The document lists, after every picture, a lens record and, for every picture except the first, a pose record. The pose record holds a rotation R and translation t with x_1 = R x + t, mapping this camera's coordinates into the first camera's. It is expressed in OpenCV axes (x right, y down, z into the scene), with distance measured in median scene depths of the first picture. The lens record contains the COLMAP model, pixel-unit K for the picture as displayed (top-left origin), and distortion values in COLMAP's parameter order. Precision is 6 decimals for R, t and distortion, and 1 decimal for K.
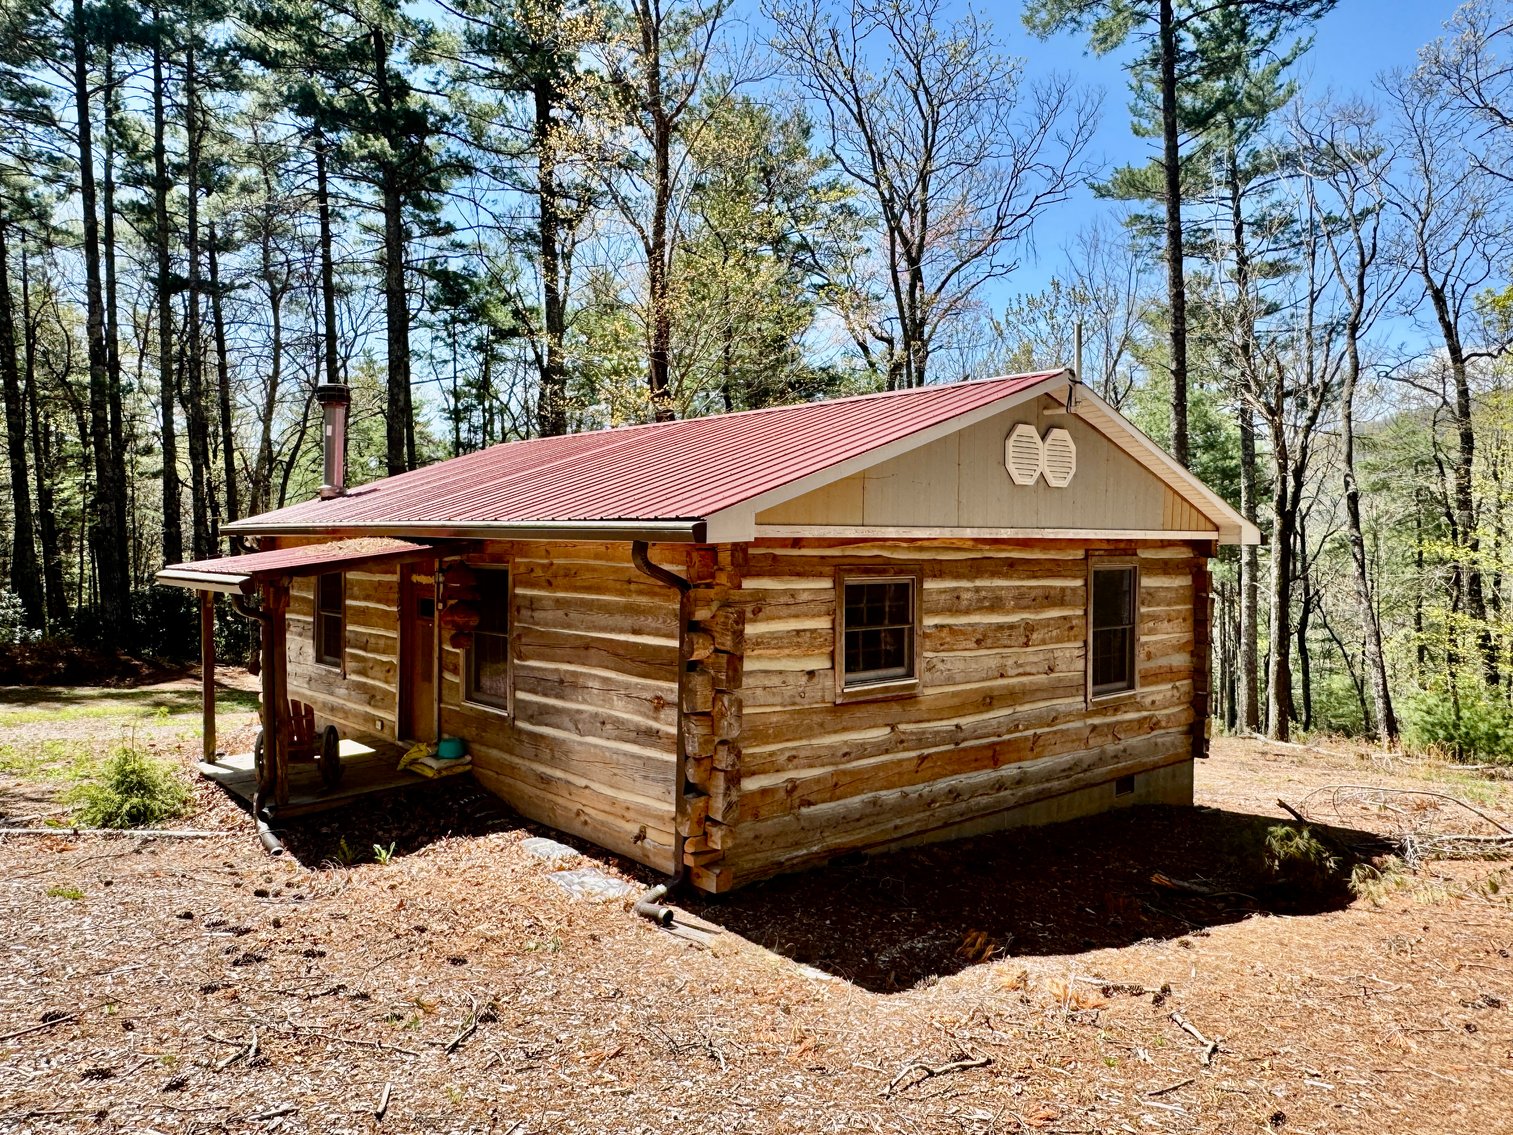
lens RADIAL K [[1050.7, 0, 756.5], [0, 1050.7, 567.5], [0, 0, 1]] dist [-0.005337, -0.002407]
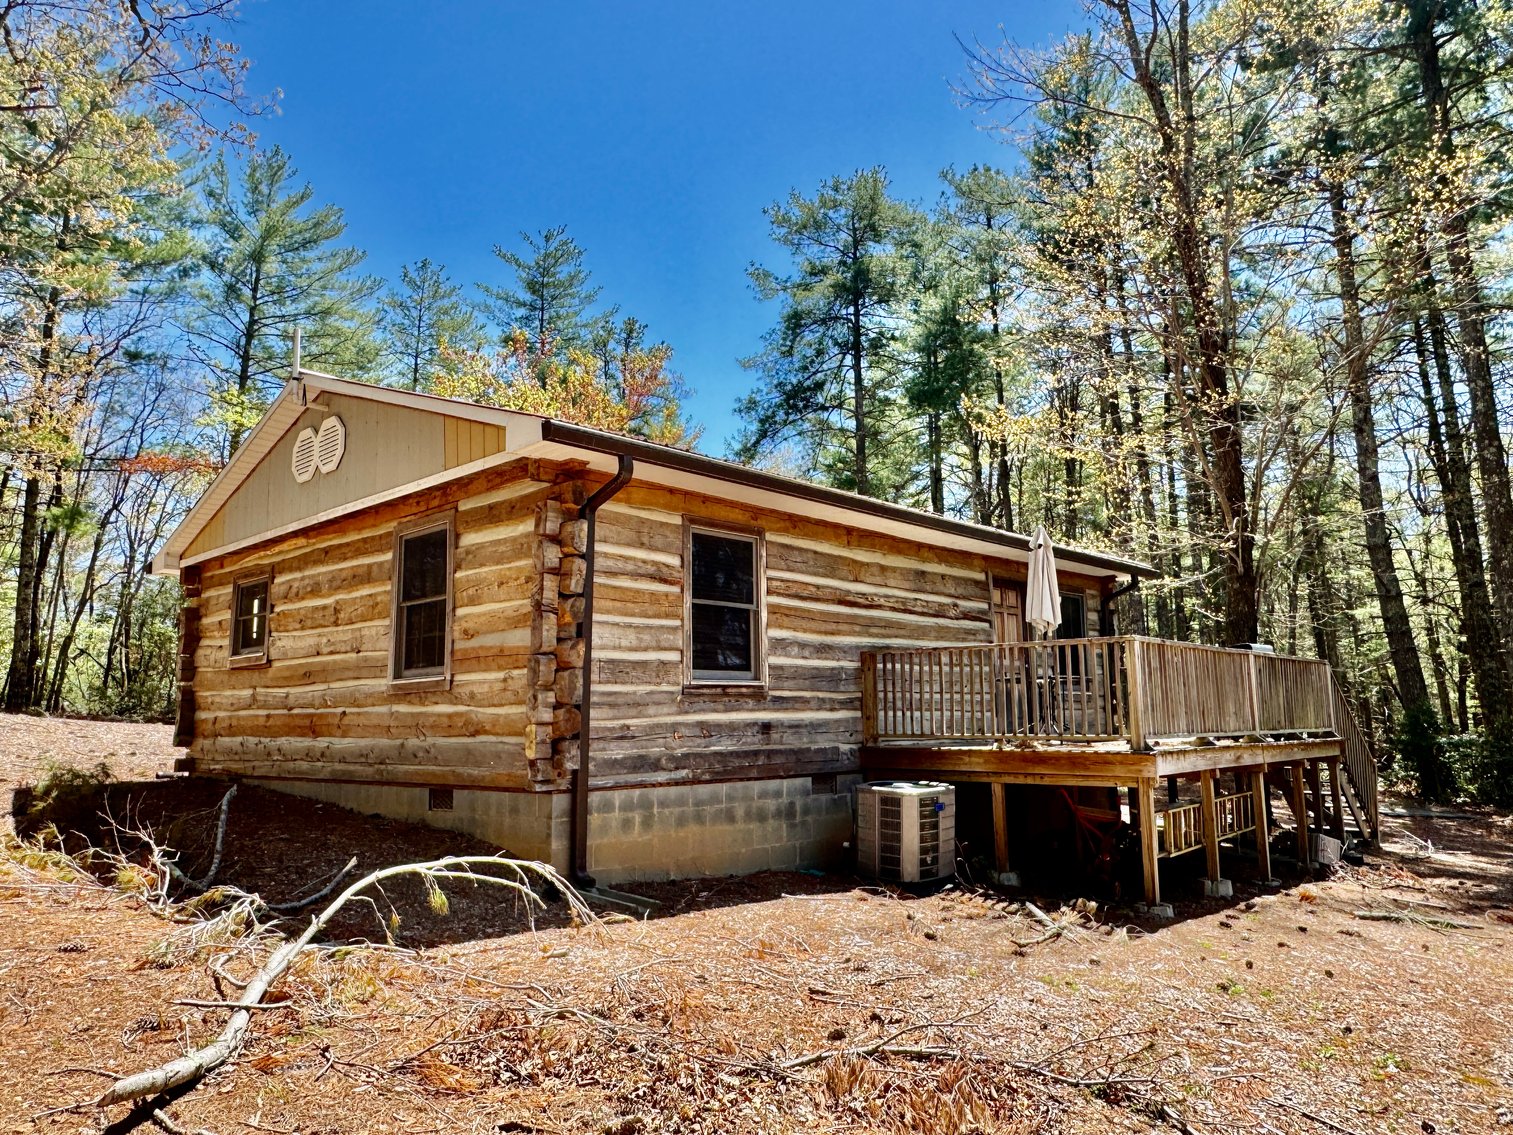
lens RADIAL K [[1050.7, 0, 756.5], [0, 1050.7, 567.5], [0, 0, 1]] dist [-0.005337, -0.002407]
pose [[0.100611, -0.158482, -0.982222, 1.417908], [-0.002817, 0.987182, -0.159571, 0.194899], [0.994922, 0.018821, 0.098875, 1.391628]]
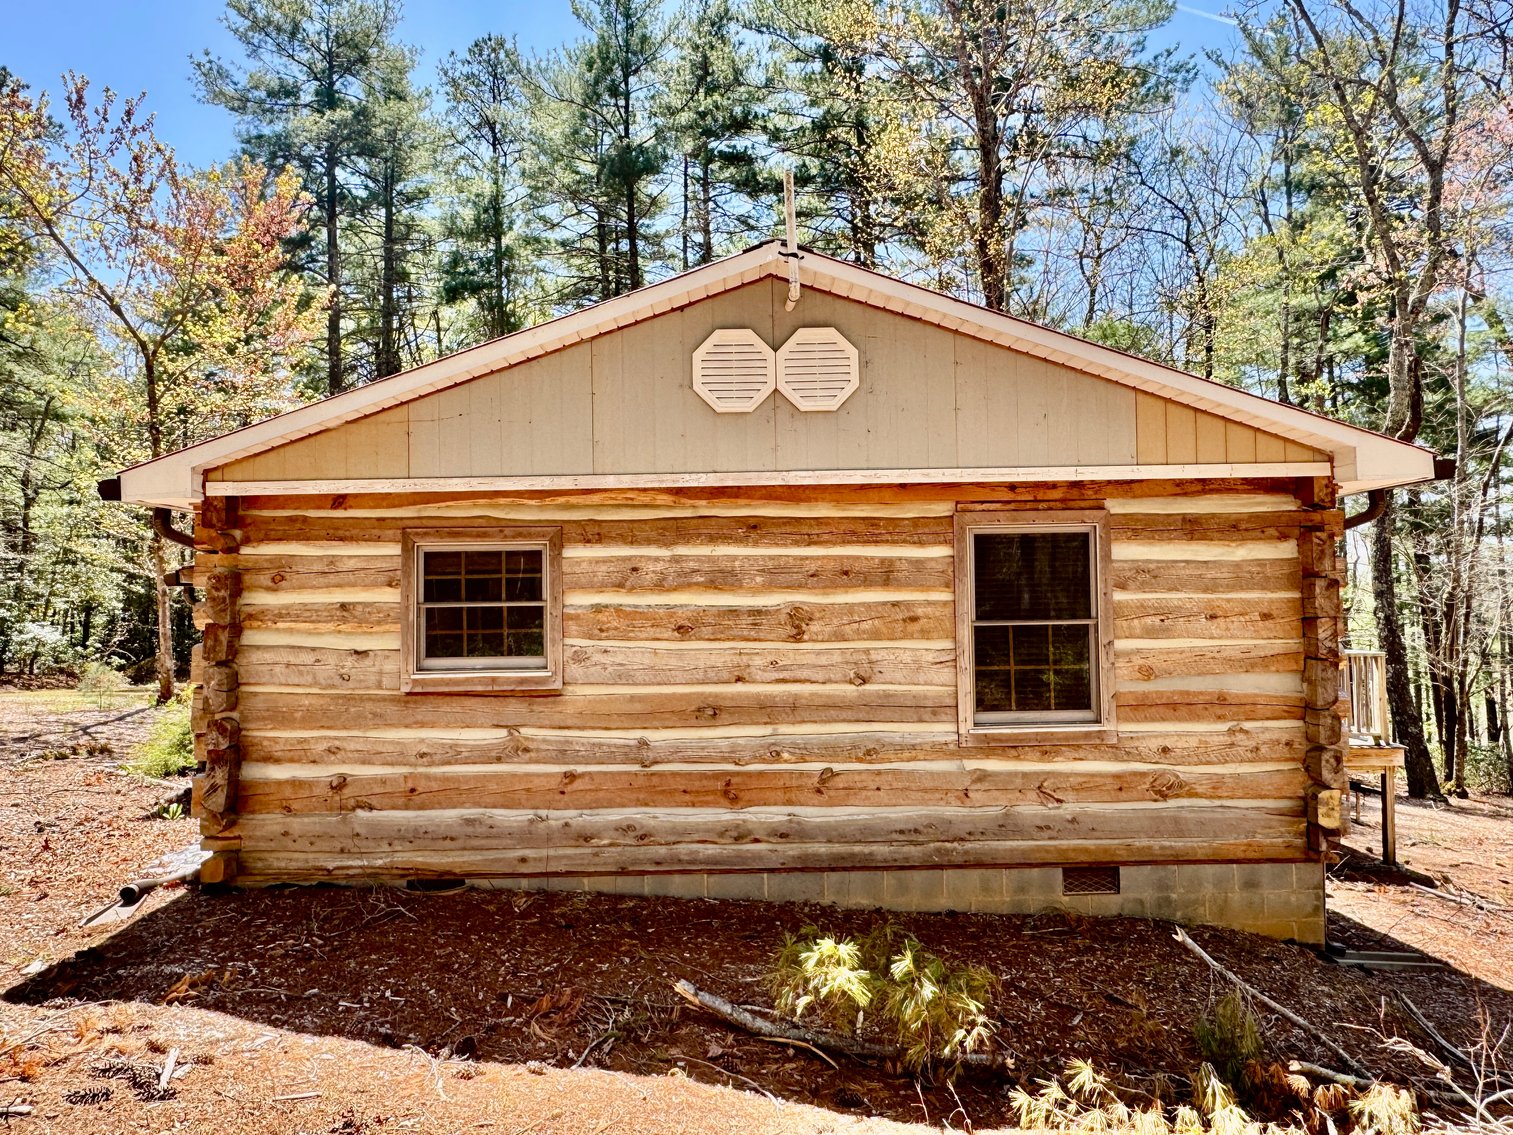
lens RADIAL K [[1050.7, 0, 756.5], [0, 1050.7, 567.5], [0, 0, 1]] dist [-0.005337, -0.002407]
pose [[0.761917, -0.043823, -0.646191, 0.735227], [0.006389, 0.998168, -0.060159, 0.072173], [0.647644, 0.041708, 0.760801, 0.471539]]
